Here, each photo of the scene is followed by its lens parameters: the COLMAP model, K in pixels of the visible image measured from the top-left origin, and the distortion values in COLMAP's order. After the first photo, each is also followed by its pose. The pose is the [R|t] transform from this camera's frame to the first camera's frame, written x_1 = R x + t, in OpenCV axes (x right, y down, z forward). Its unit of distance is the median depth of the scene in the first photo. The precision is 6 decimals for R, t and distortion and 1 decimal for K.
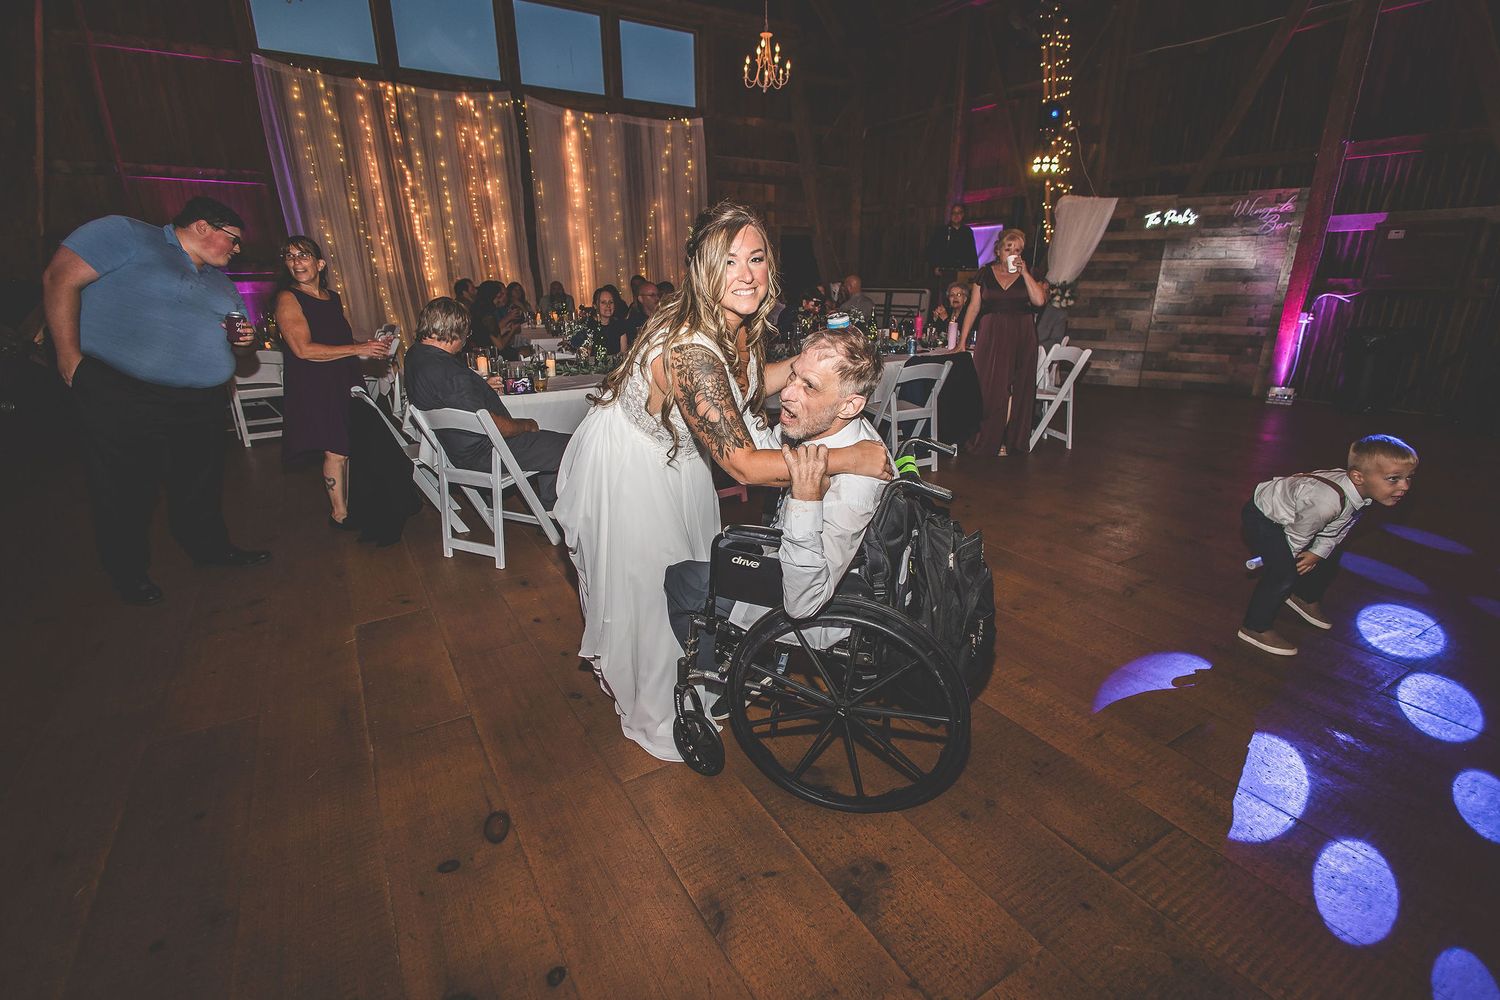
lens RADIAL K [[692.8, 0, 744.2], [0, 692.8, 502.0], [0, 0, 1]] dist [0.012818, -0.006224]
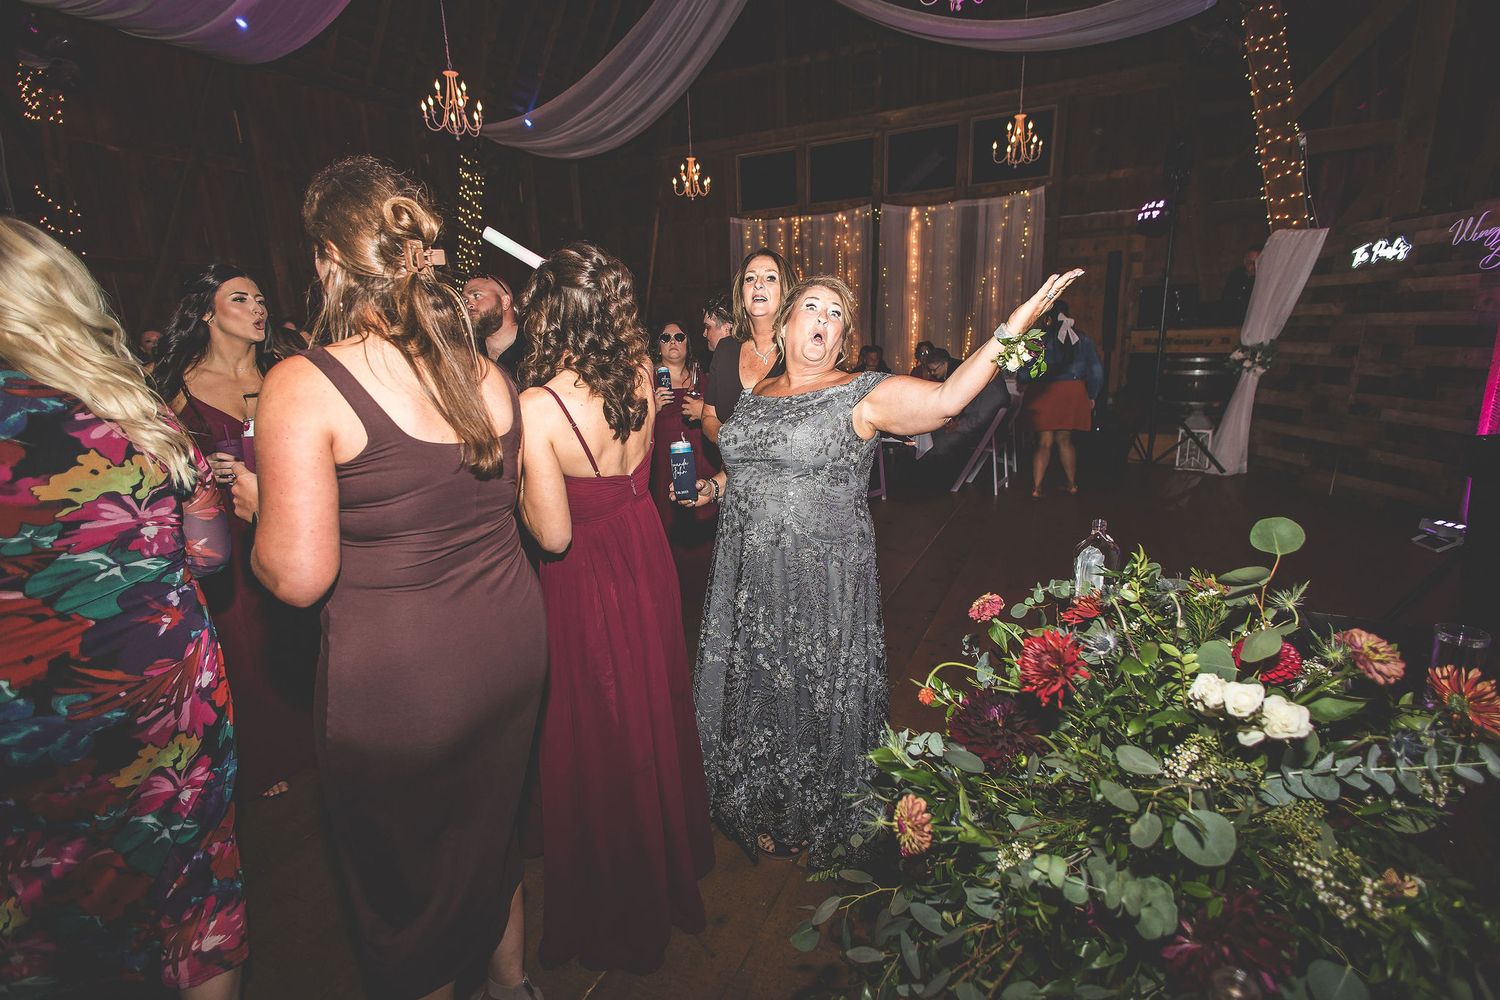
lens RADIAL K [[702.3, 0, 750.0], [0, 702.3, 500.0], [0, 0, 1]] dist [0.014796, -0.008028]
pose [[0.530487, 0.181800, -0.827969, 0.852844], [-0.233034, 0.970376, 0.063762, -0.074031], [0.815033, 0.159120, 0.557138, 0.156353]]
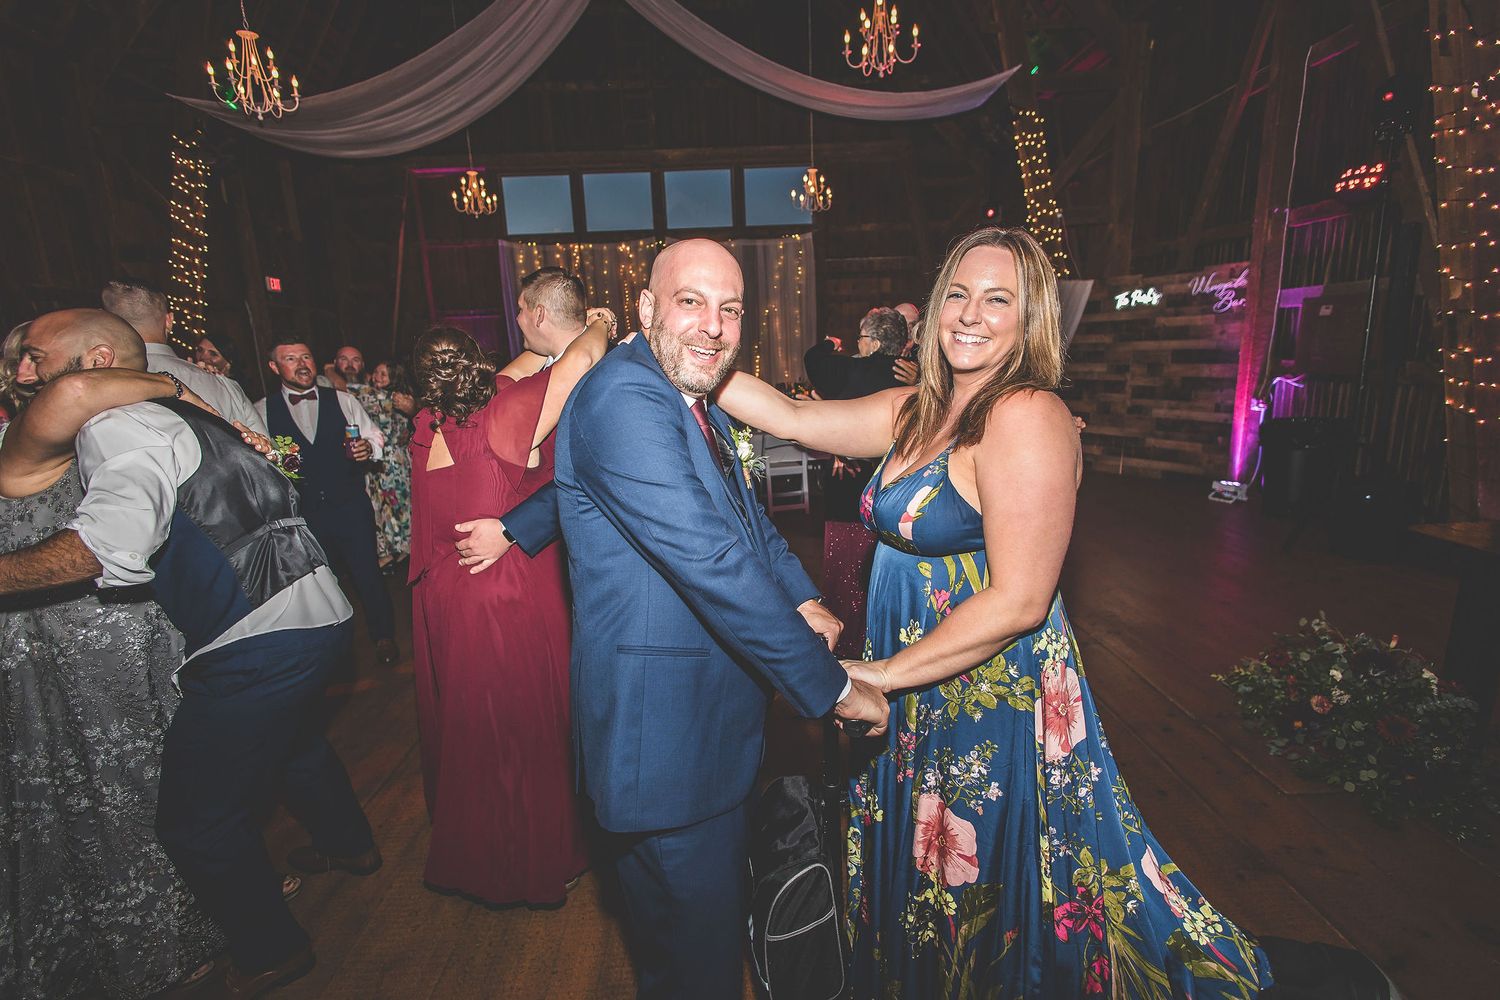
lens RADIAL K [[700.3, 0, 757.0], [0, 700.3, 501.6], [0, 0, 1]] dist [0.004934, 0.000151]
pose [[0.861667, 0.076156, -0.501727, 0.632903], [-0.122191, 0.990723, -0.059472, -0.014631], [0.492544, 0.112551, 0.862979, -0.040762]]
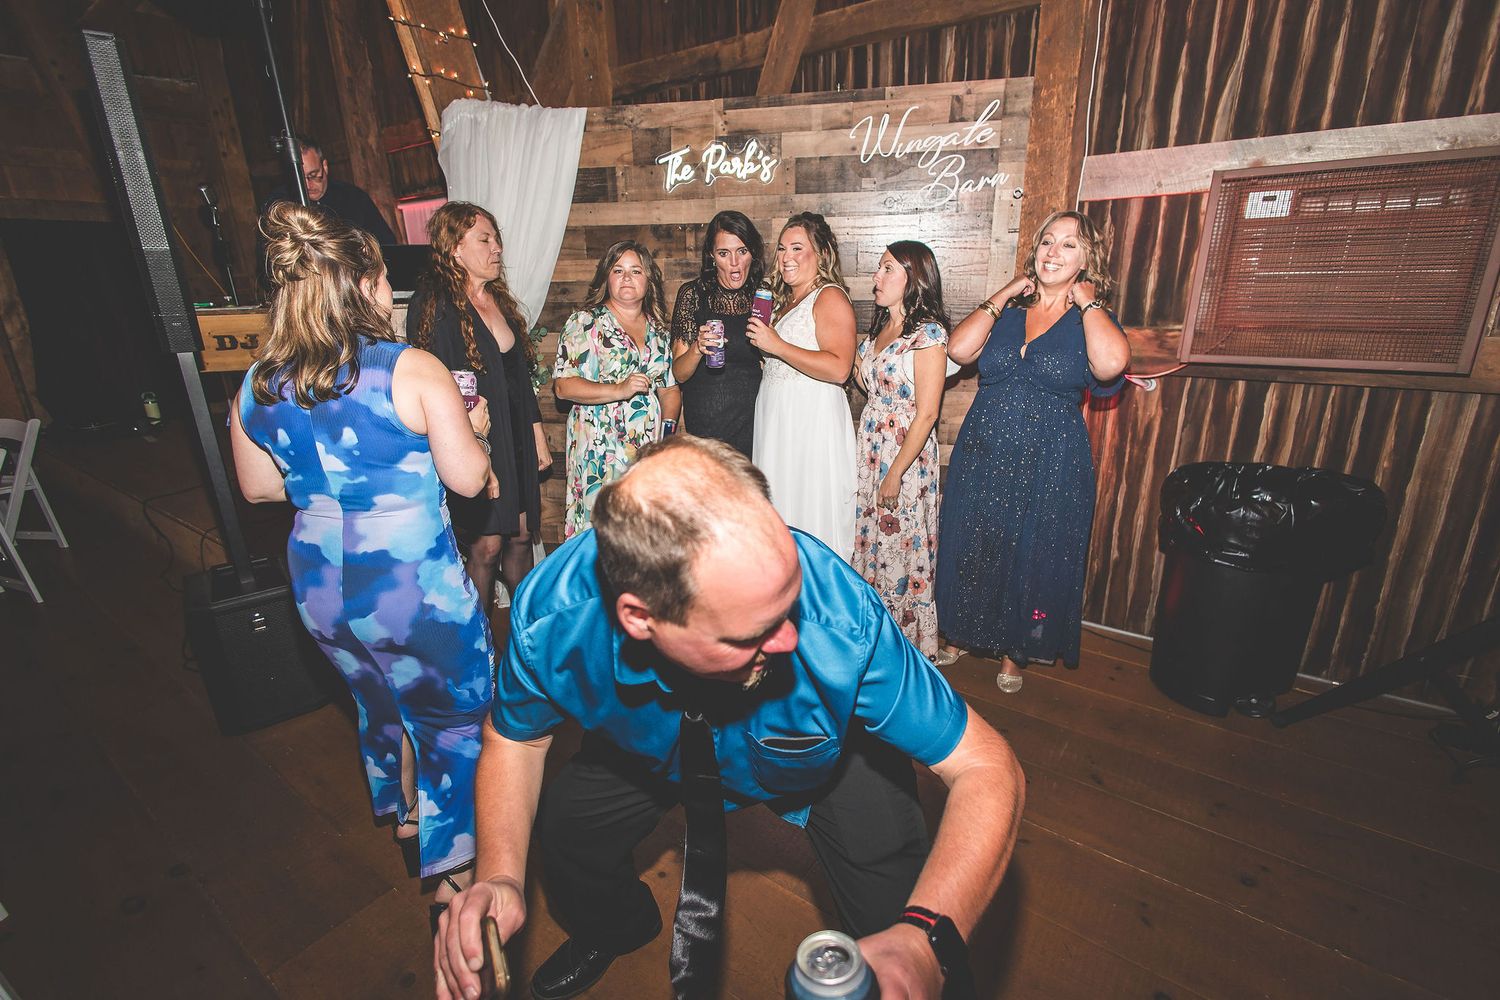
lens RADIAL K [[692.8, 0, 744.2], [0, 692.8, 502.0], [0, 0, 1]] dist [0.012818, -0.006224]
pose [[0.933133, -0.128378, 0.335830, 0.455849], [0.127109, 0.991552, 0.025857, -0.226638], [-0.336312, 0.018559, 0.941568, 0.619318]]
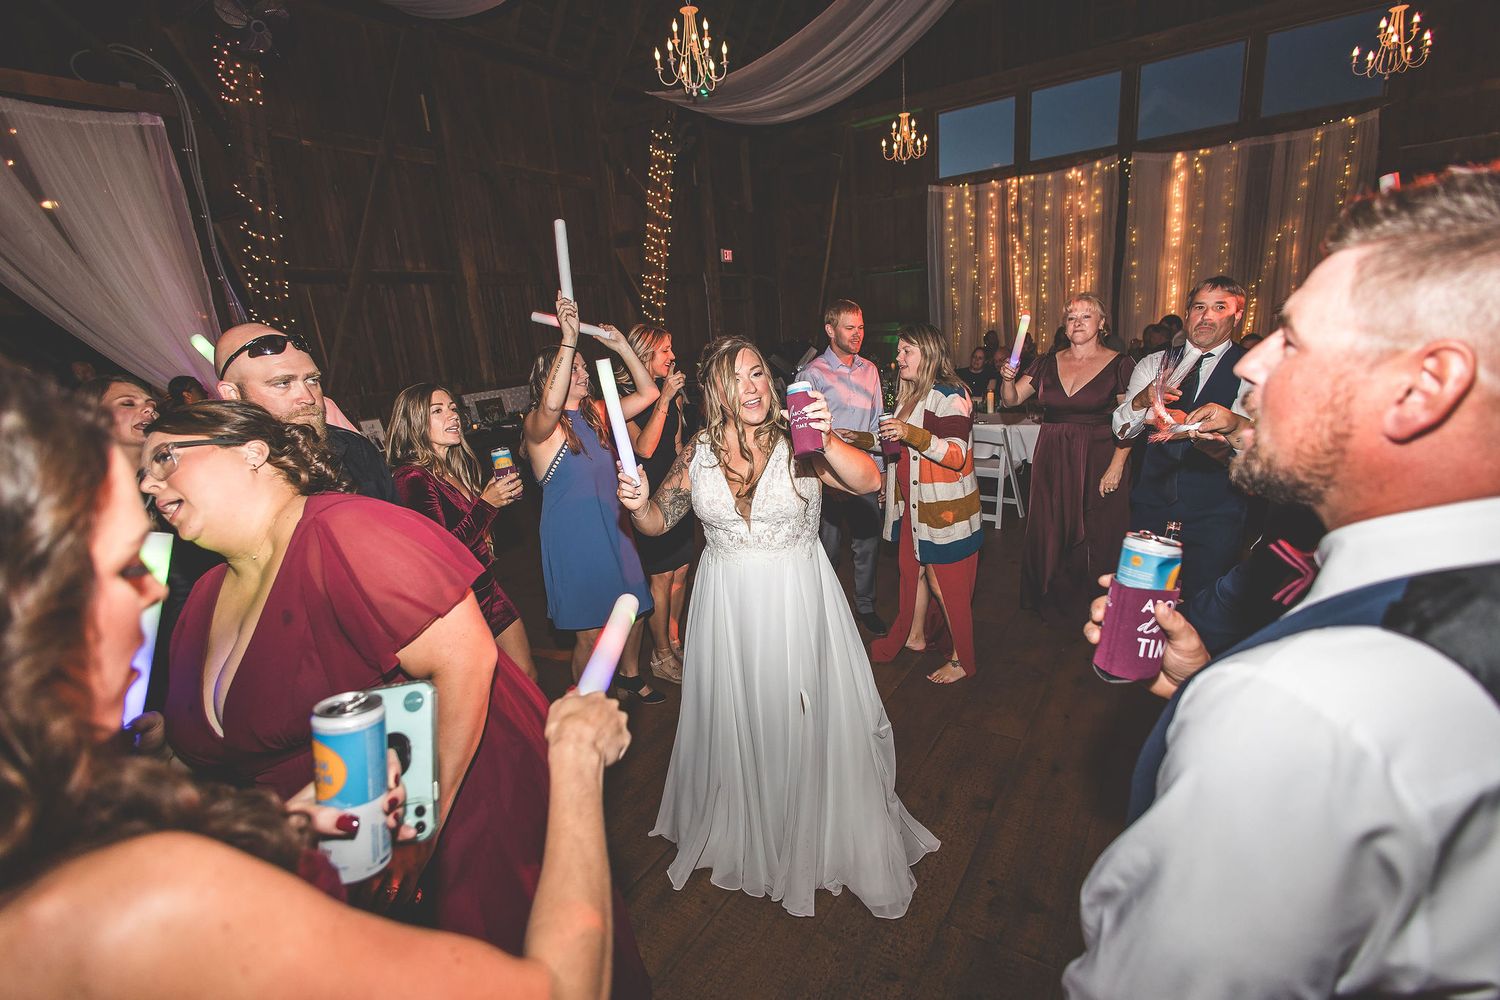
lens RADIAL K [[692.8, 0, 744.2], [0, 692.8, 502.0], [0, 0, 1]] dist [0.012818, -0.006224]
pose [[0.417411, 0.194647, -0.887626, 0.559277], [-0.208112, 0.971305, 0.115131, -0.062119], [0.884566, 0.136668, 0.445942, 0.063113]]
